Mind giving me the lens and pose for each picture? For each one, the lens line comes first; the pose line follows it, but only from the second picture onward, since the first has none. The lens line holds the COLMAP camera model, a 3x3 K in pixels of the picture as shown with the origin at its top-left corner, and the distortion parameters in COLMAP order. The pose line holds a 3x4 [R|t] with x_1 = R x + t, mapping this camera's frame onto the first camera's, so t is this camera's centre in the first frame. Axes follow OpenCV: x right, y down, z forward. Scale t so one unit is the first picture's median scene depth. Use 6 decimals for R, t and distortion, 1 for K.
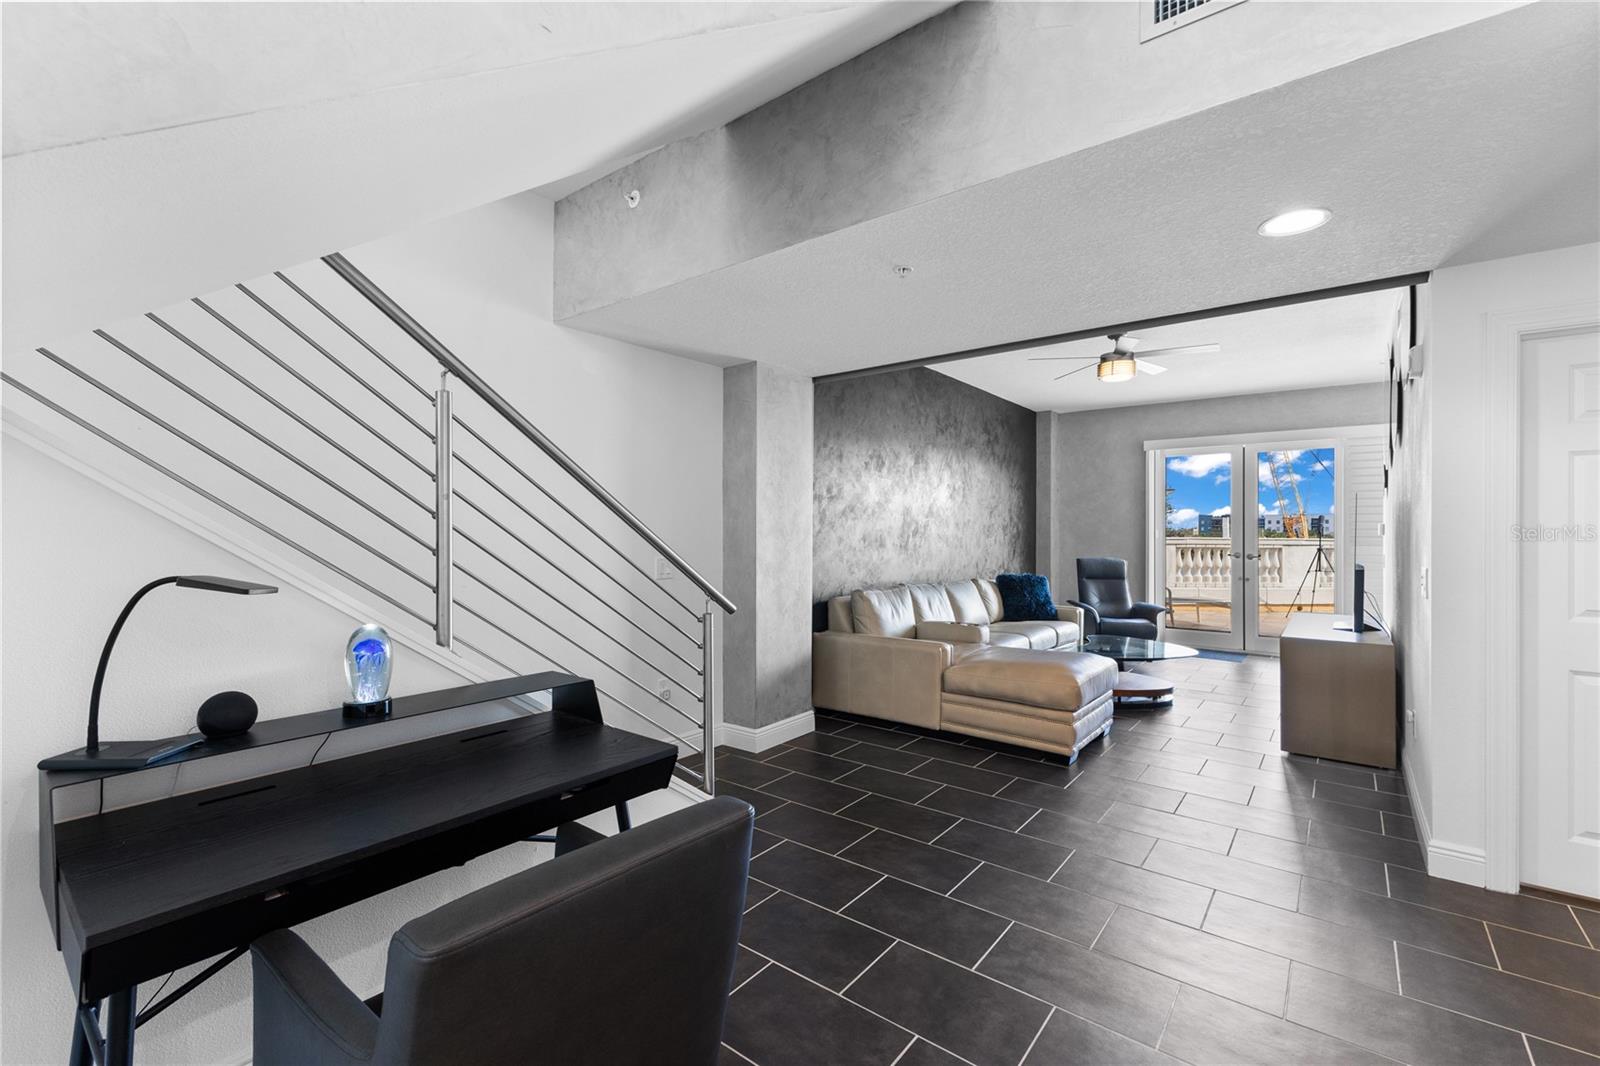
lens RADIAL K [[688.3, 0, 800.0], [0, 688.3, 533.0], [0, 0, 1]] dist [-0.001628, -0.000333]
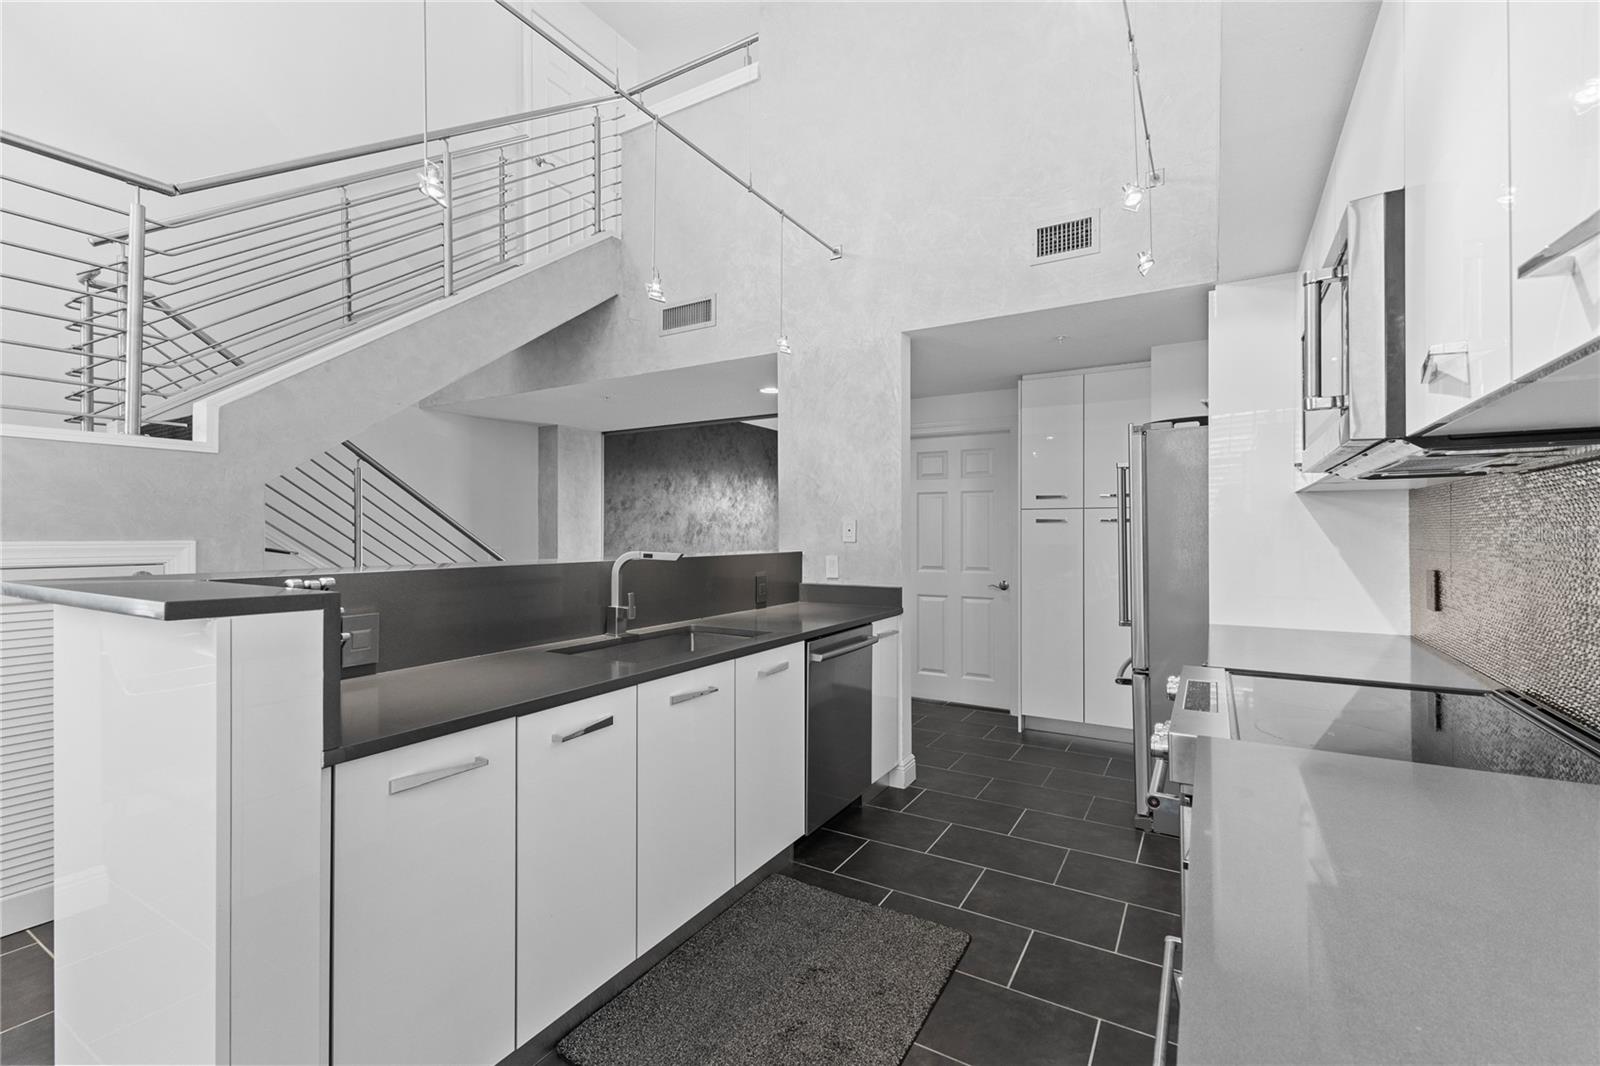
lens RADIAL K [[691.9, 0, 802.0], [0, 691.9, 526.0], [0, 0, 1]] dist [0.006314, 0.000053]
pose [[0.991241, -0.003743, 0.132015, 0.214340], [0.005142, 0.999934, -0.010255, 0.003078], [-0.131968, 0.010844, 0.991195, -0.498446]]
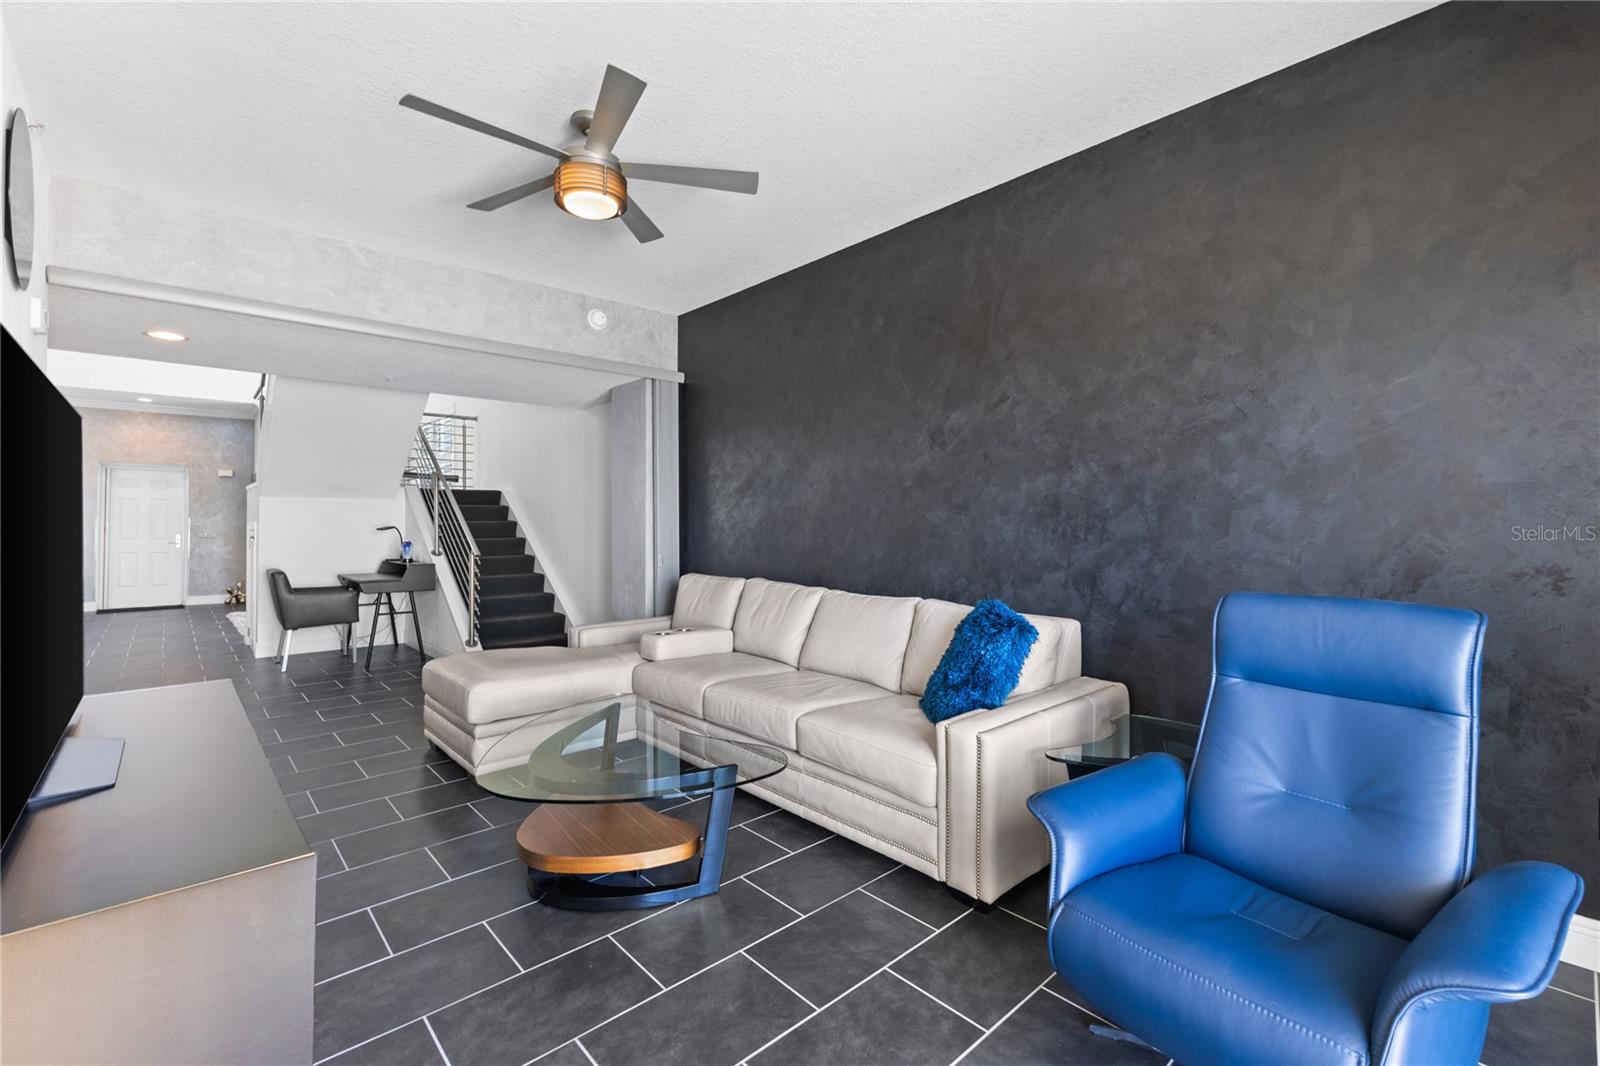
lens RADIAL K [[691.9, 0, 802.0], [0, 691.9, 526.0], [0, 0, 1]] dist [0.006314, 0.000053]
pose [[-0.163356, -0.008596, -0.986530, 0.915654], [-0.004128, 0.999959, -0.008030, 0.023066], [0.986558, 0.002760, -0.163385, 1.202256]]
